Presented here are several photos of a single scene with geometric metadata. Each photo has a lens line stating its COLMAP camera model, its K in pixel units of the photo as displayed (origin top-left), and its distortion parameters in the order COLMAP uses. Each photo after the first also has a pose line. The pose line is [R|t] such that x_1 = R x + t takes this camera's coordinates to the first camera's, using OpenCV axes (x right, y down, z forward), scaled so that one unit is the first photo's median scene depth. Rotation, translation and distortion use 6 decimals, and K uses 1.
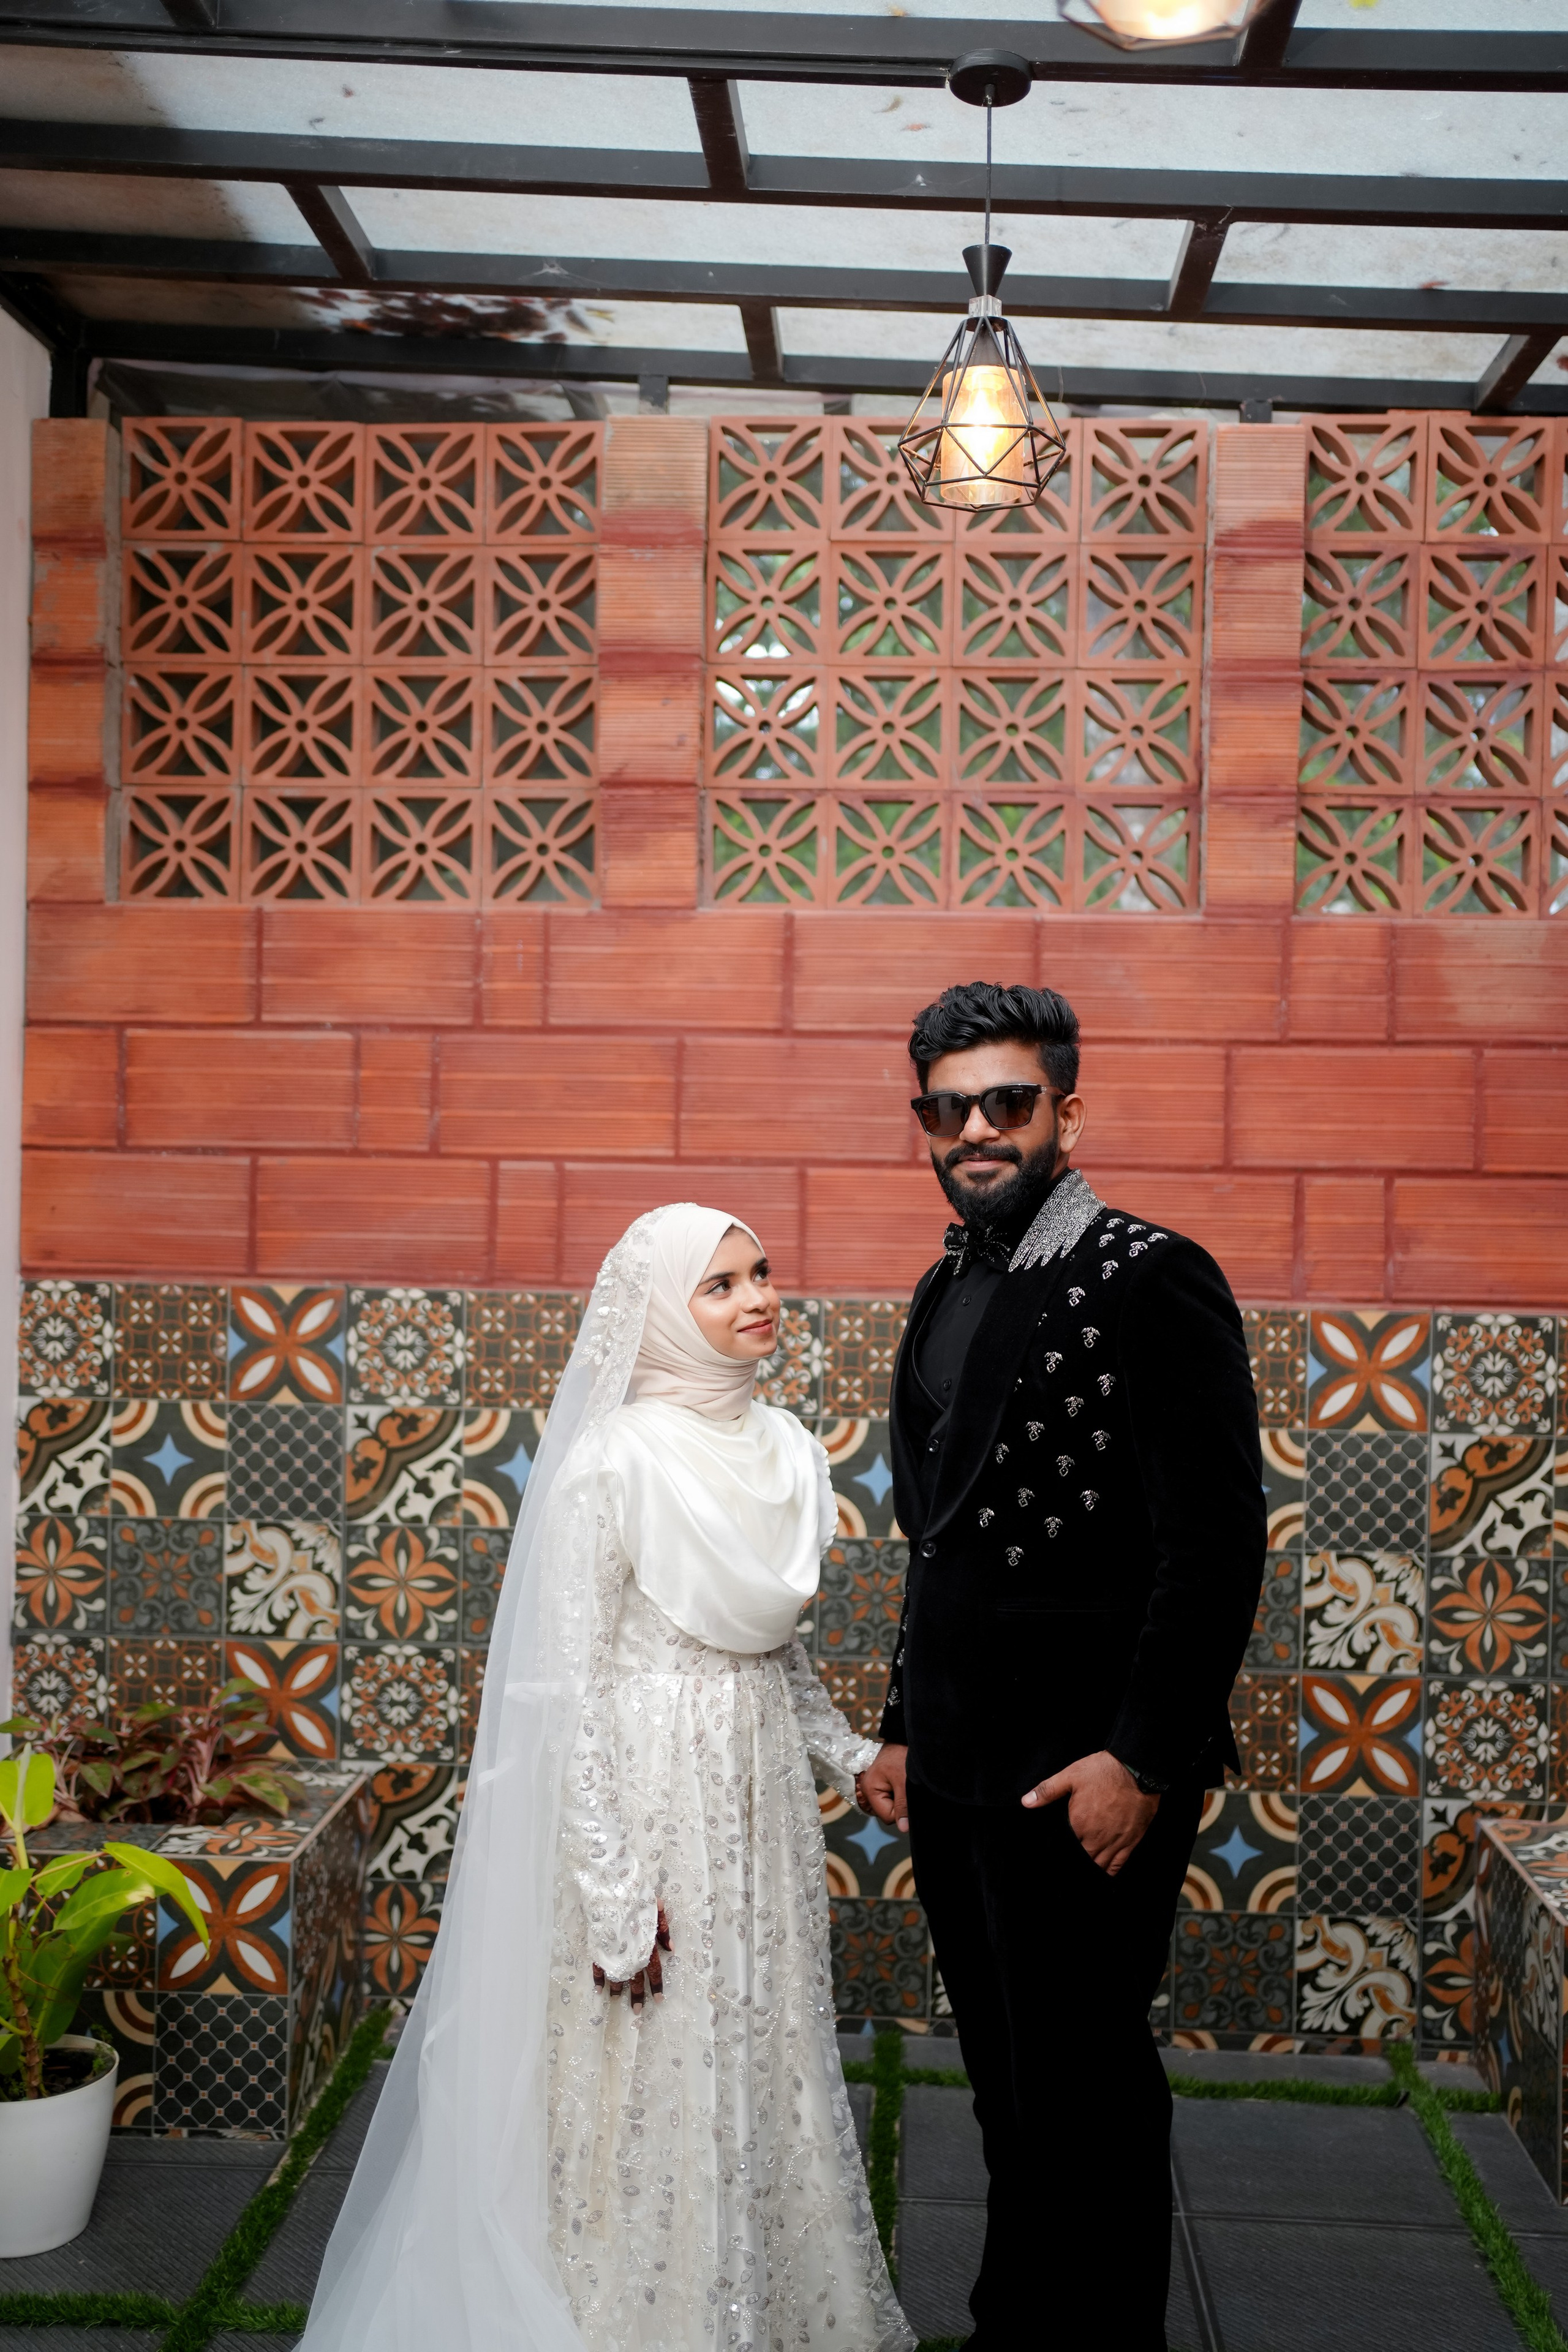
lens RADIAL K [[2396.6, 0, 770.8], [0, 2396.6, 1164.4], [0, 0, 1]] dist [0.019408, 0.000000]
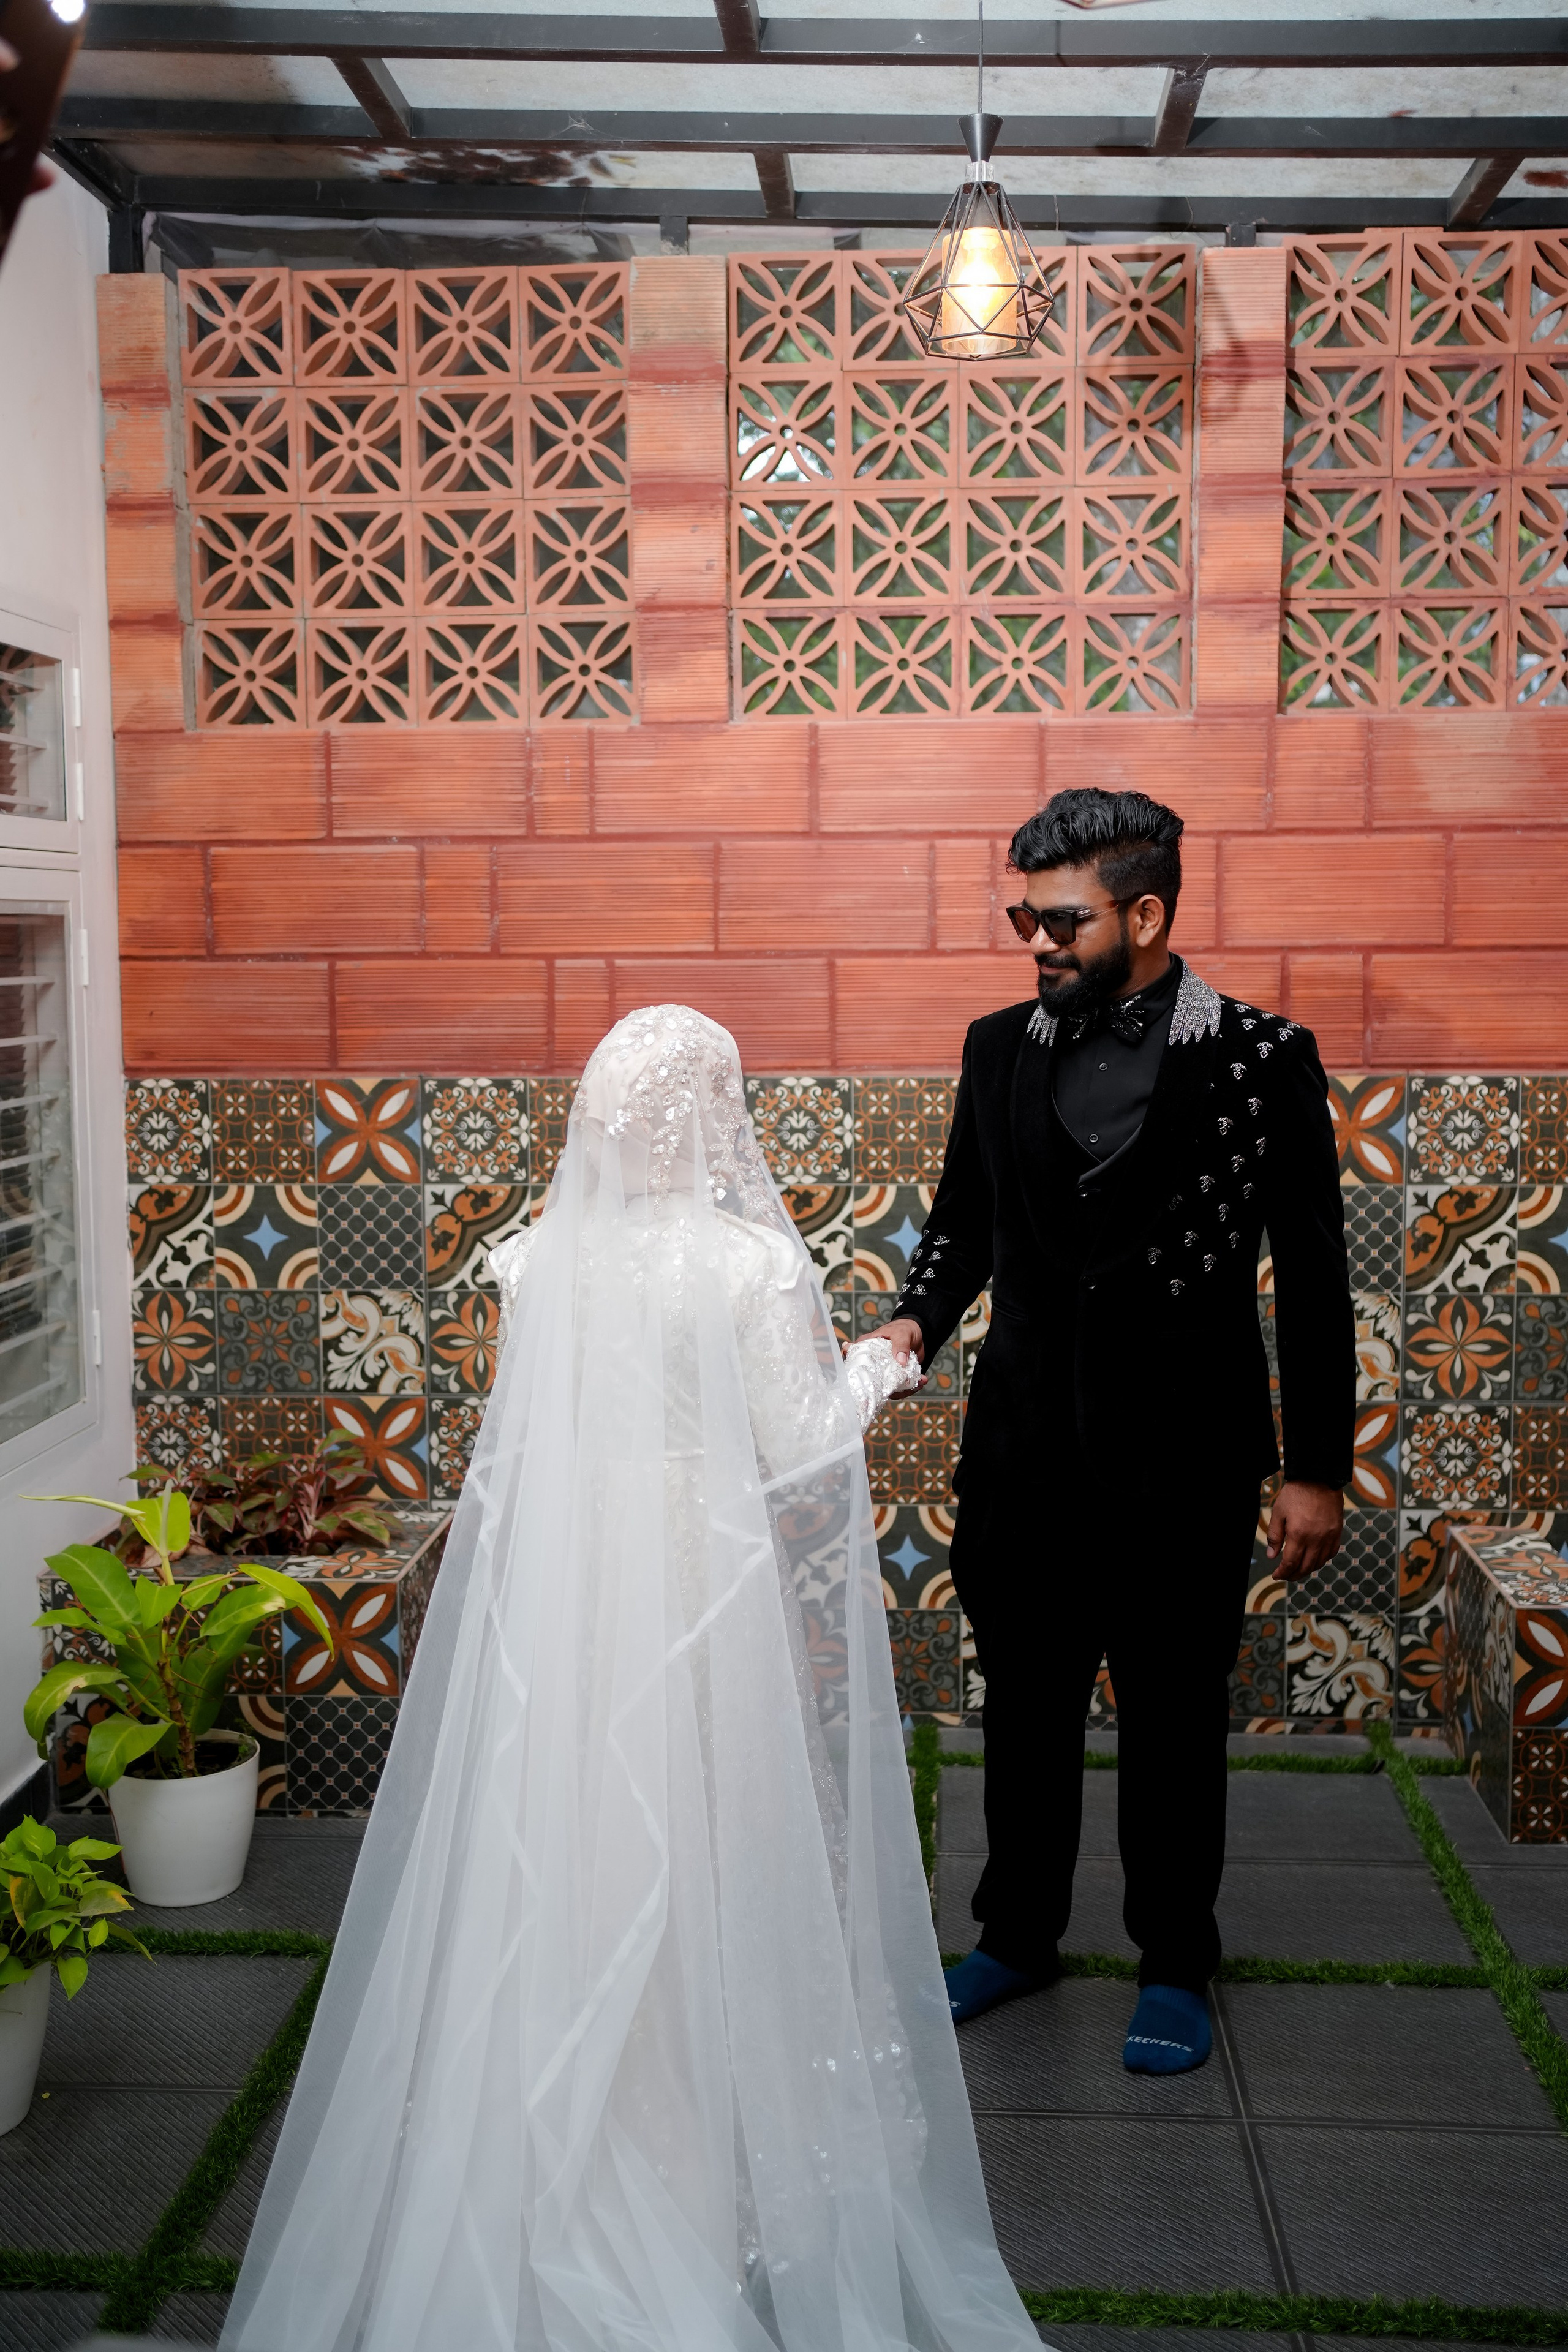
lens RADIAL K [[2396.6, 0, 769.4], [0, 2396.6, 1169.5], [0, 0, 1]] dist [0.019408, 0.000000]
pose [[0.999596, -0.024995, -0.013520, -0.002600], [0.026087, 0.995799, 0.087772, 0.000397], [0.011270, -0.088089, 0.996049, -0.101410]]
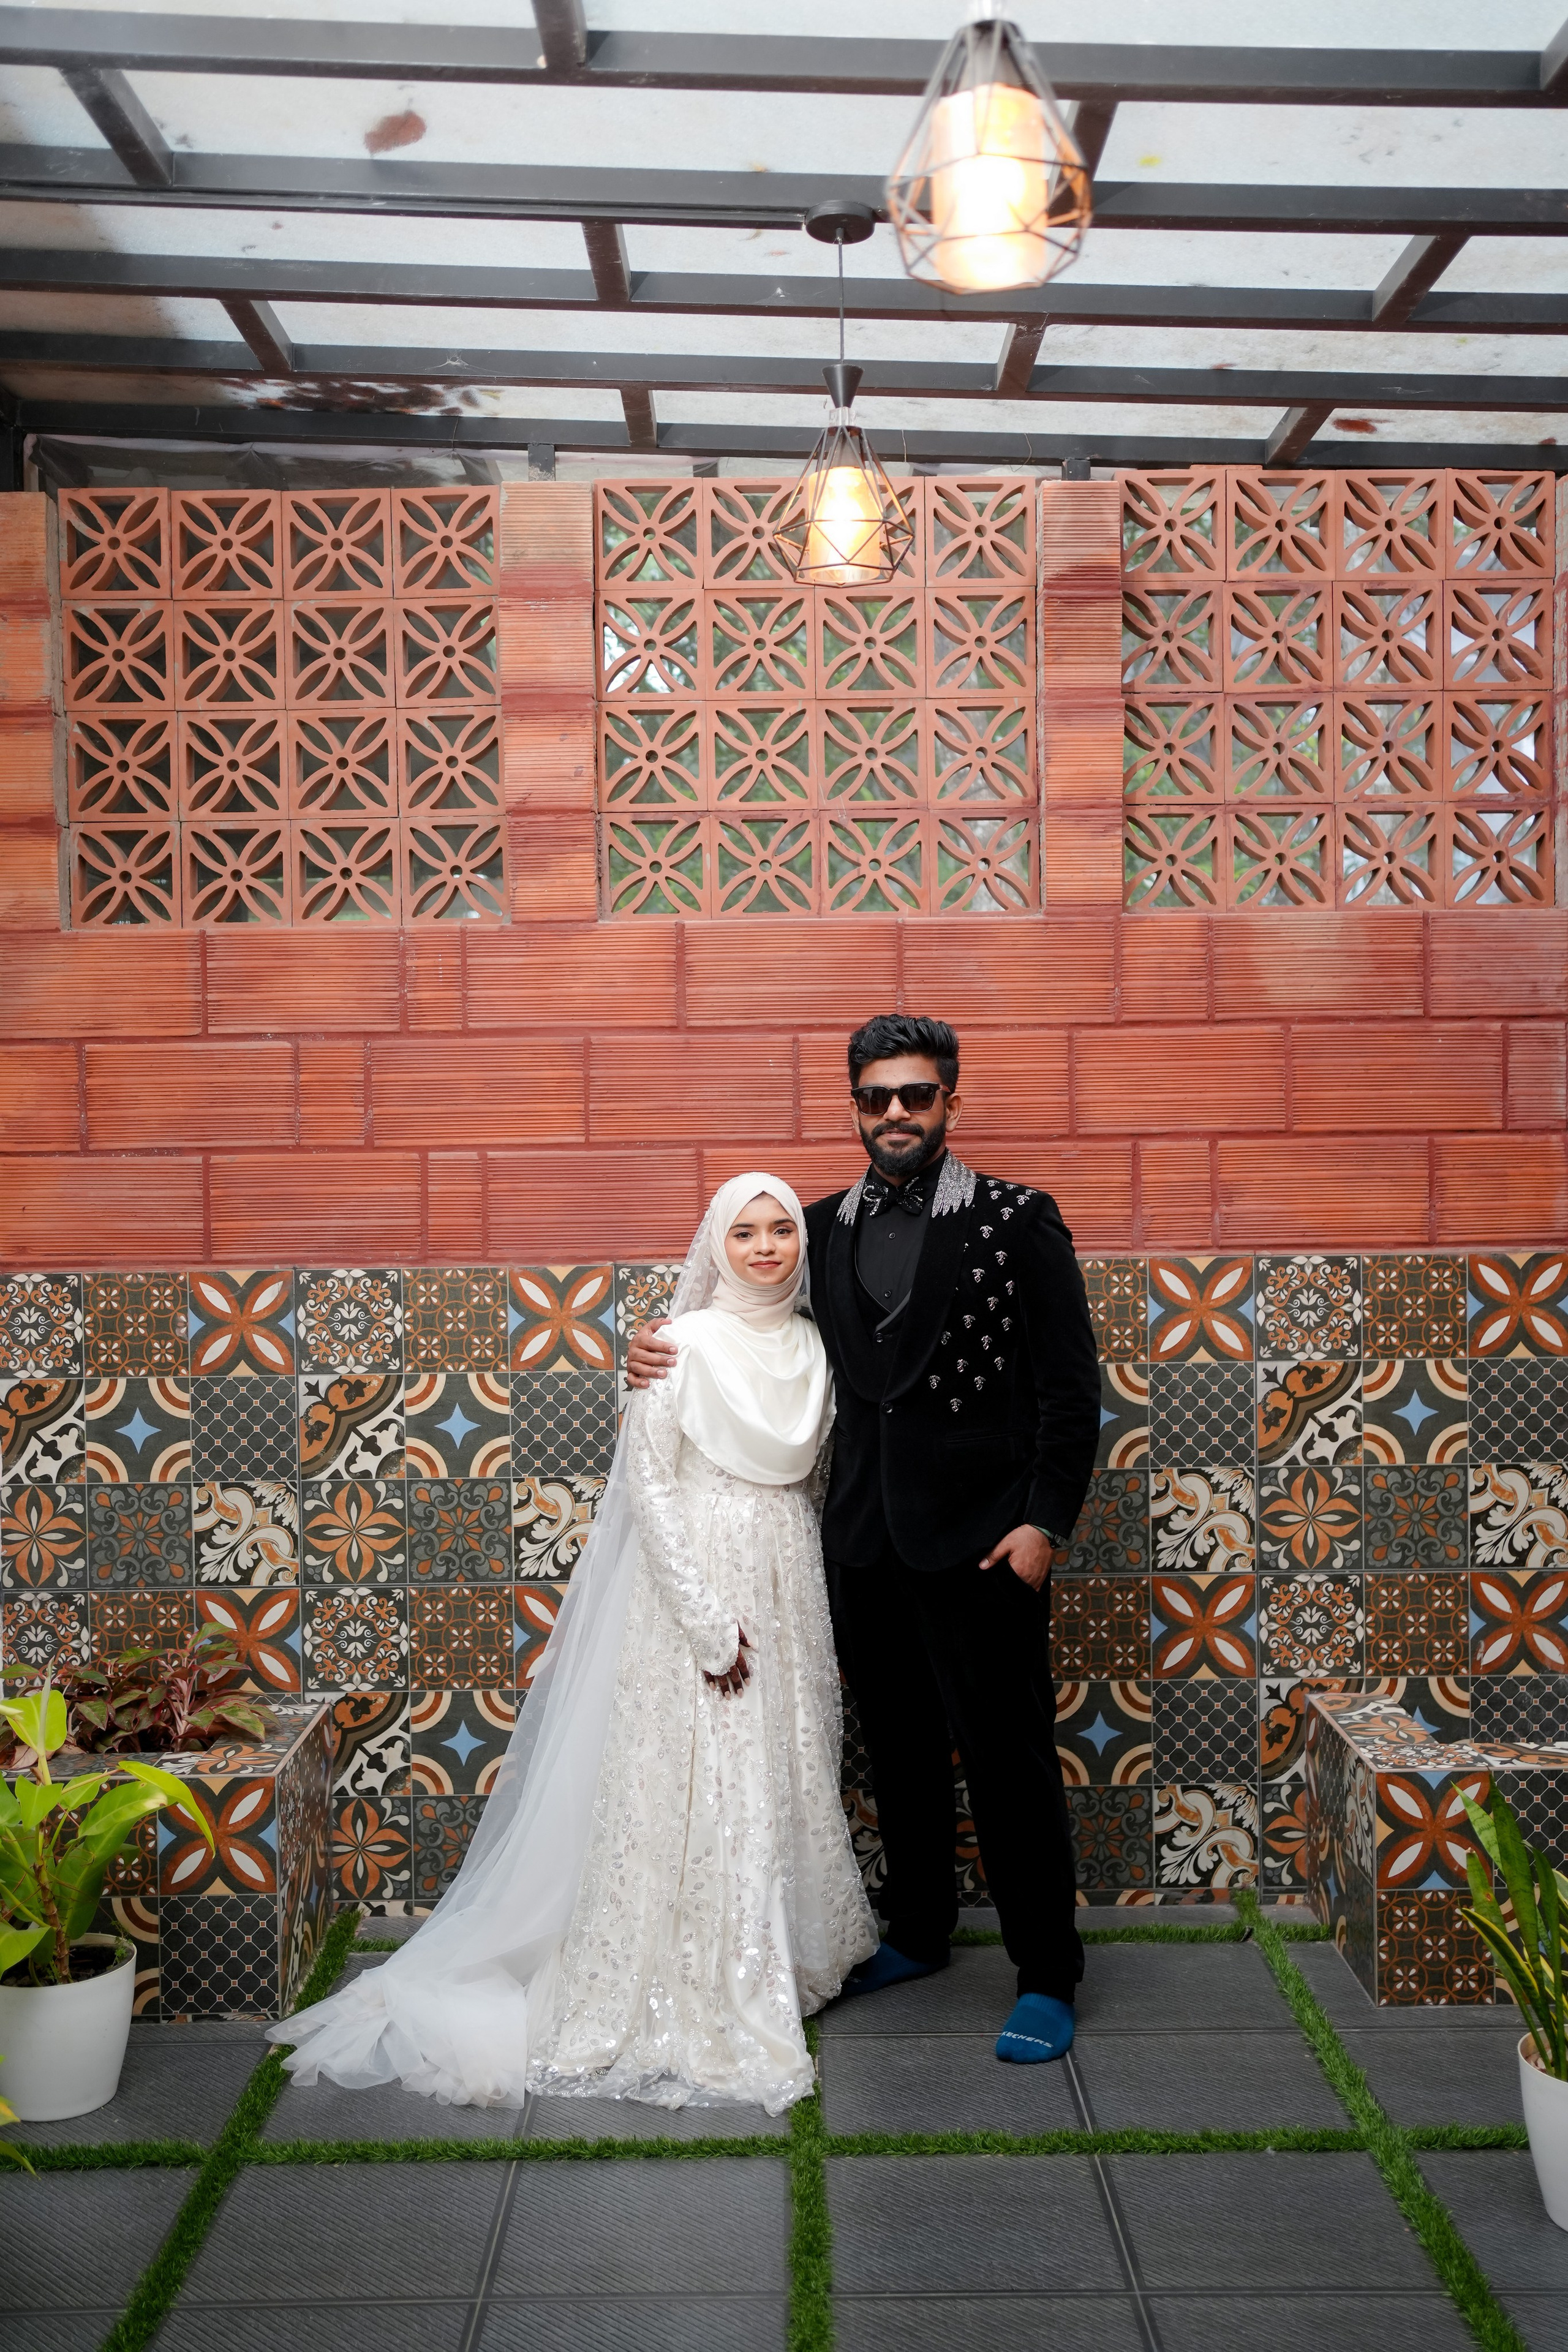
lens RADIAL K [[2396.6, 0, 769.8], [0, 2396.6, 1165.5], [0, 0, 1]] dist [0.019408, 0.000000]
pose [[0.997692, -0.035068, 0.058154, -0.019817], [0.034291, 0.999310, 0.014299, -0.005598], [-0.058615, -0.012272, 0.998205, -0.127589]]
